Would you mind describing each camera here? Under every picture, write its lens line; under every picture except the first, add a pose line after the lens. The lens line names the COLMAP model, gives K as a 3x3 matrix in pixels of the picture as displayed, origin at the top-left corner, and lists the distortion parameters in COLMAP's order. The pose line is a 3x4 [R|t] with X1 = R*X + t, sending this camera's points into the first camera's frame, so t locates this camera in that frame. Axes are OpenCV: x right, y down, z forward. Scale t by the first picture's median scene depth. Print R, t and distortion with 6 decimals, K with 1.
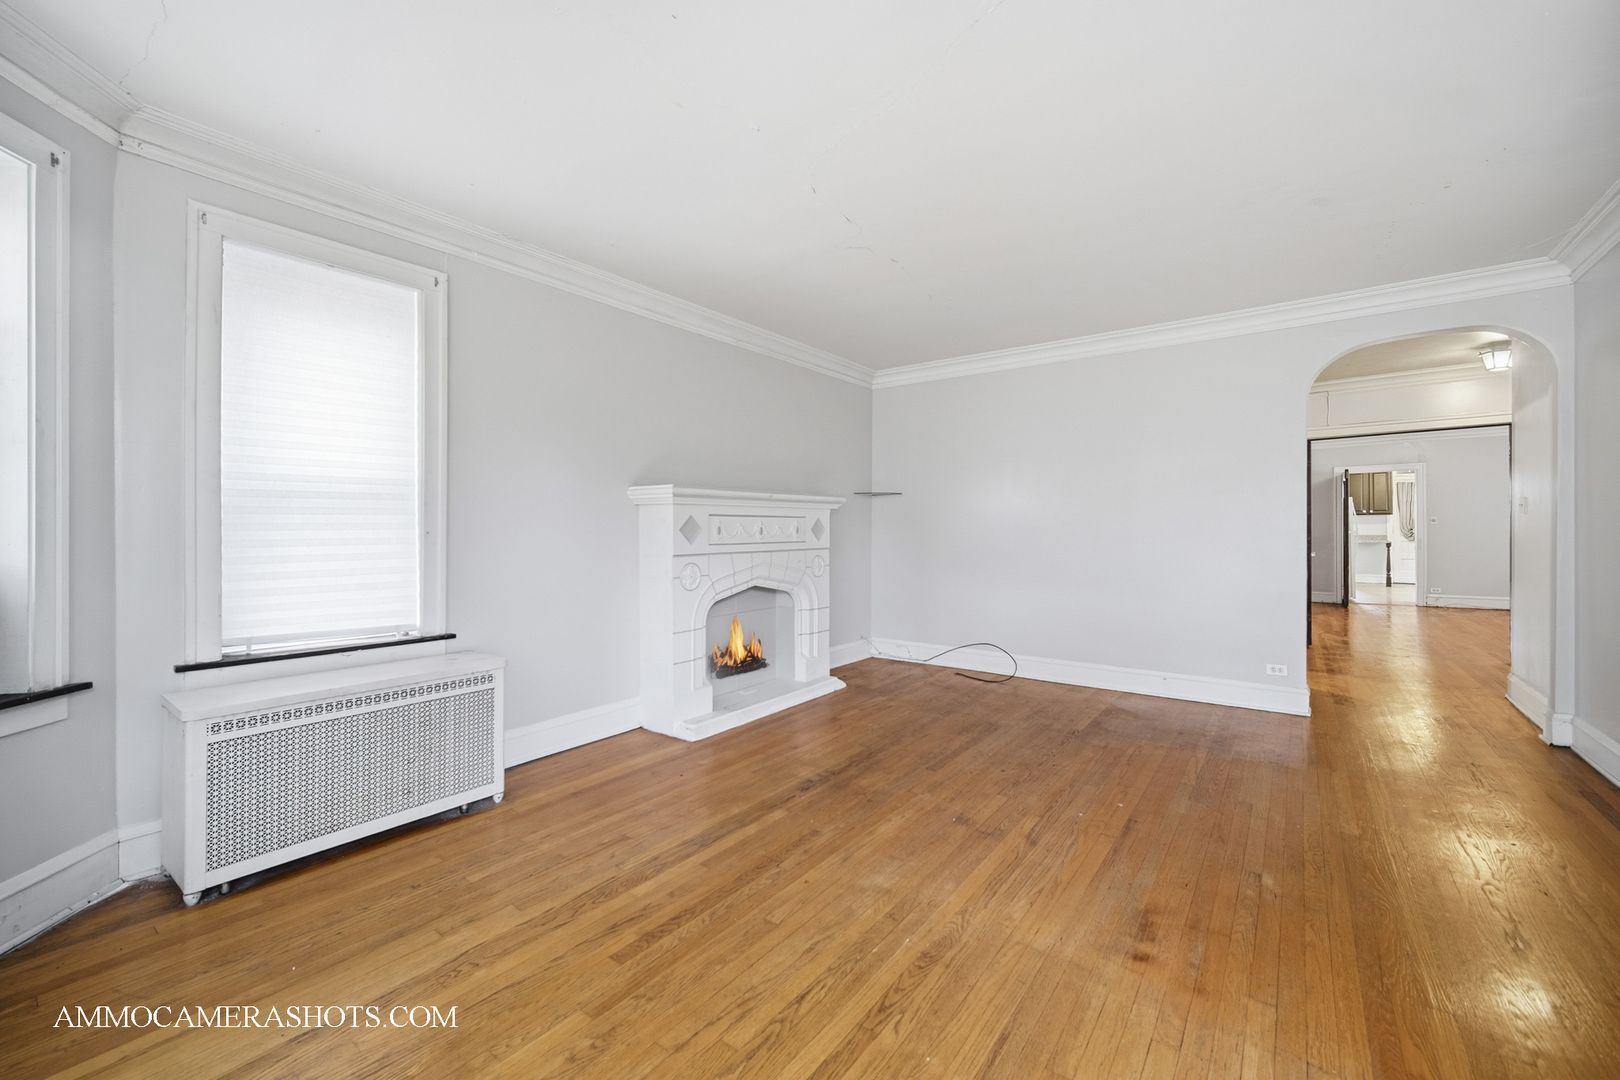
lens RADIAL K [[643.1, 0, 818.7], [0, 643.1, 529.9], [0, 0, 1]] dist [-0.002015, 0.000285]
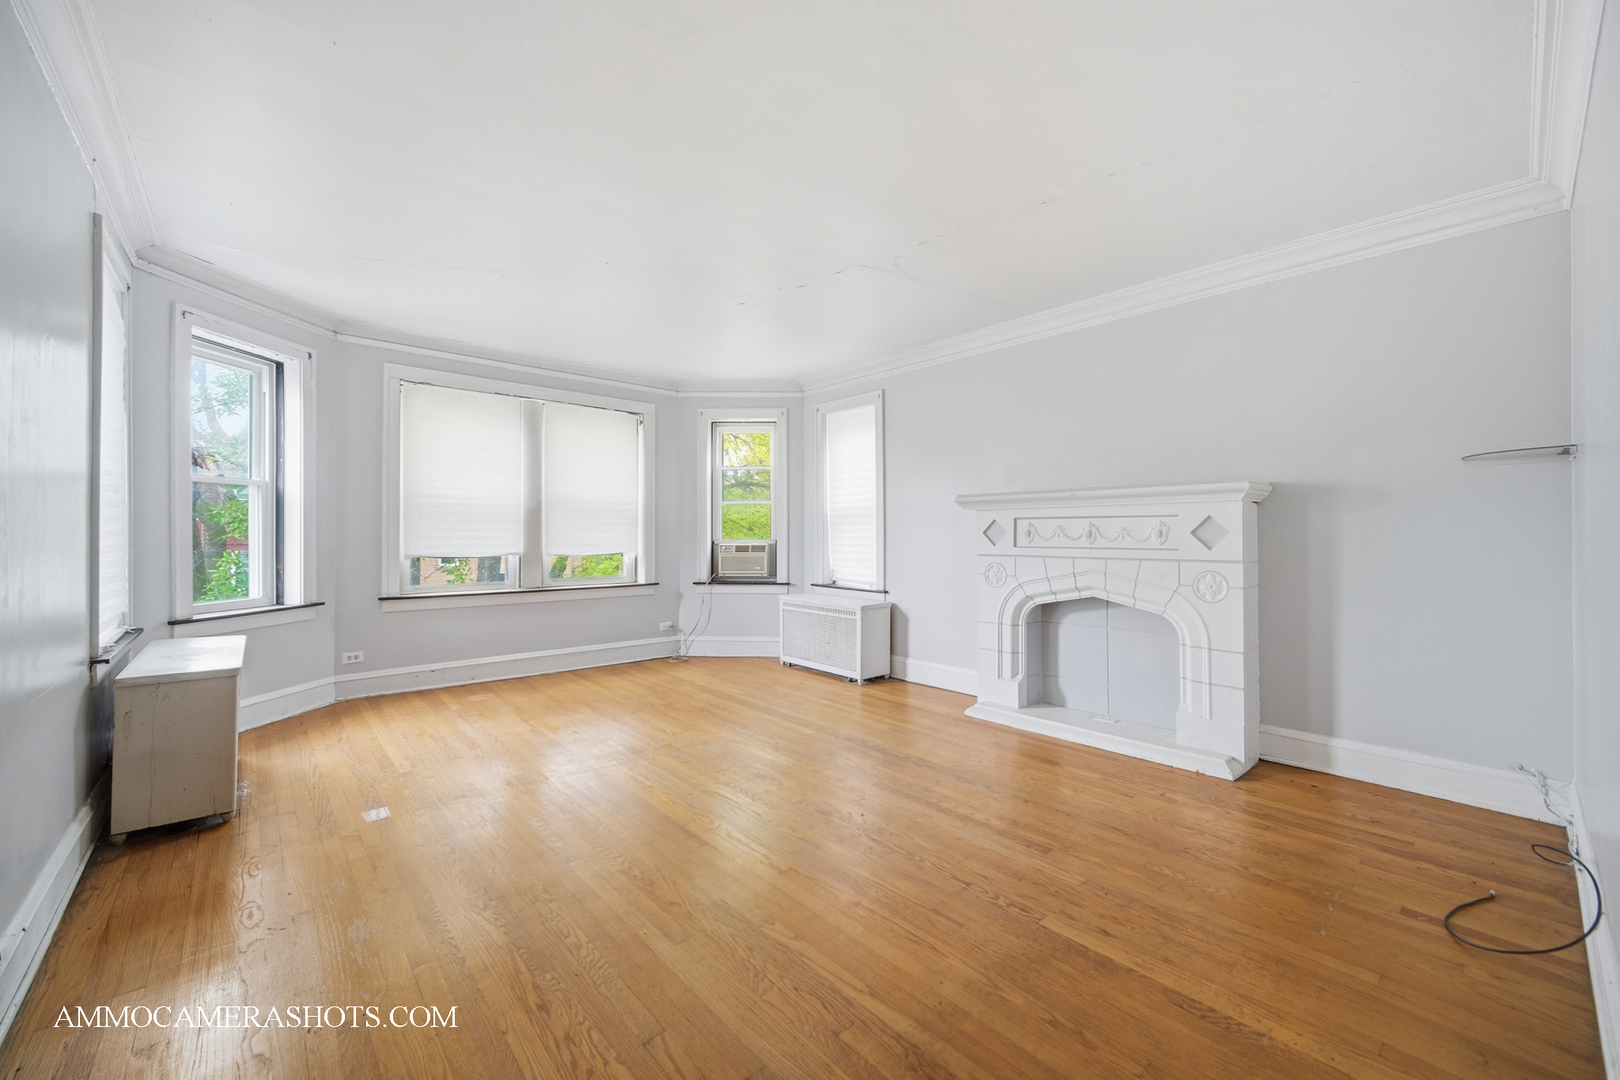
lens RADIAL K [[643.1, 0, 818.7], [0, 643.1, 529.9], [0, 0, 1]] dist [-0.002015, 0.000285]
pose [[-0.201124, -0.002527, -0.979562, 0.937909], [-0.002427, 0.999995, -0.002082, -0.001744], [0.979563, 0.001959, -0.201129, 0.919236]]
